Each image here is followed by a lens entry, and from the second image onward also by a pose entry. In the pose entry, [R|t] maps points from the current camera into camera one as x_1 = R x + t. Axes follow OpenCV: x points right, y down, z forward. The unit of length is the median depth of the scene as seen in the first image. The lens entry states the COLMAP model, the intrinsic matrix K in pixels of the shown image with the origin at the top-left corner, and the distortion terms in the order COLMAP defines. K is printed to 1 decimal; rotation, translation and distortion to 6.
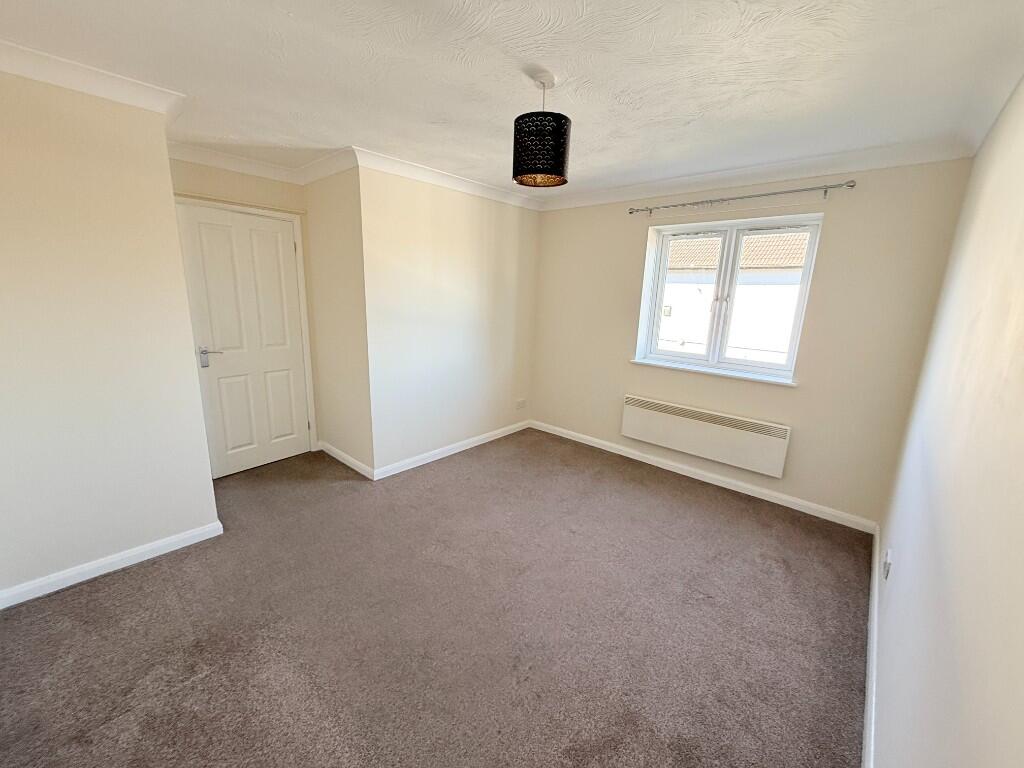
lens RADIAL K [[408.5, 0, 512.0], [0, 408.5, 384.0], [0, 0, 1]] dist [0.000616, 0.000009]
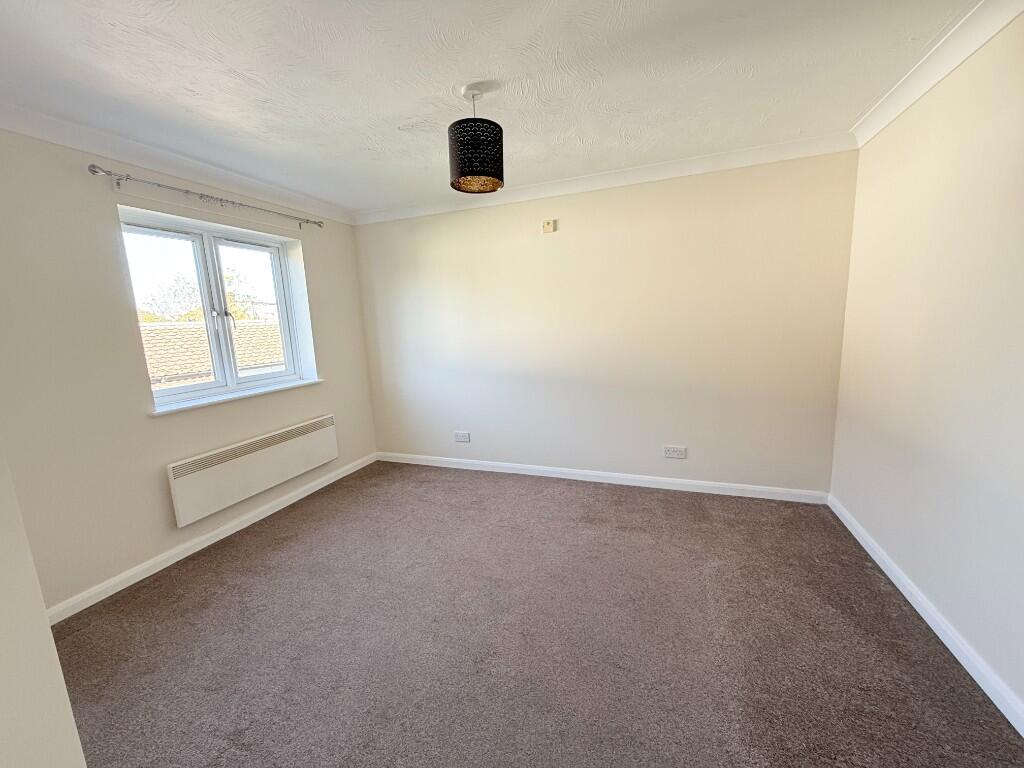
lens RADIAL K [[408.5, 0, 512.0], [0, 408.5, 384.0], [0, 0, 1]] dist [0.000616, 0.000009]
pose [[-0.373384, -0.164288, 0.913014, -0.578621], [0.232698, 0.936141, 0.263614, -0.163547], [-0.898018, 0.310885, -0.311311, 0.816513]]
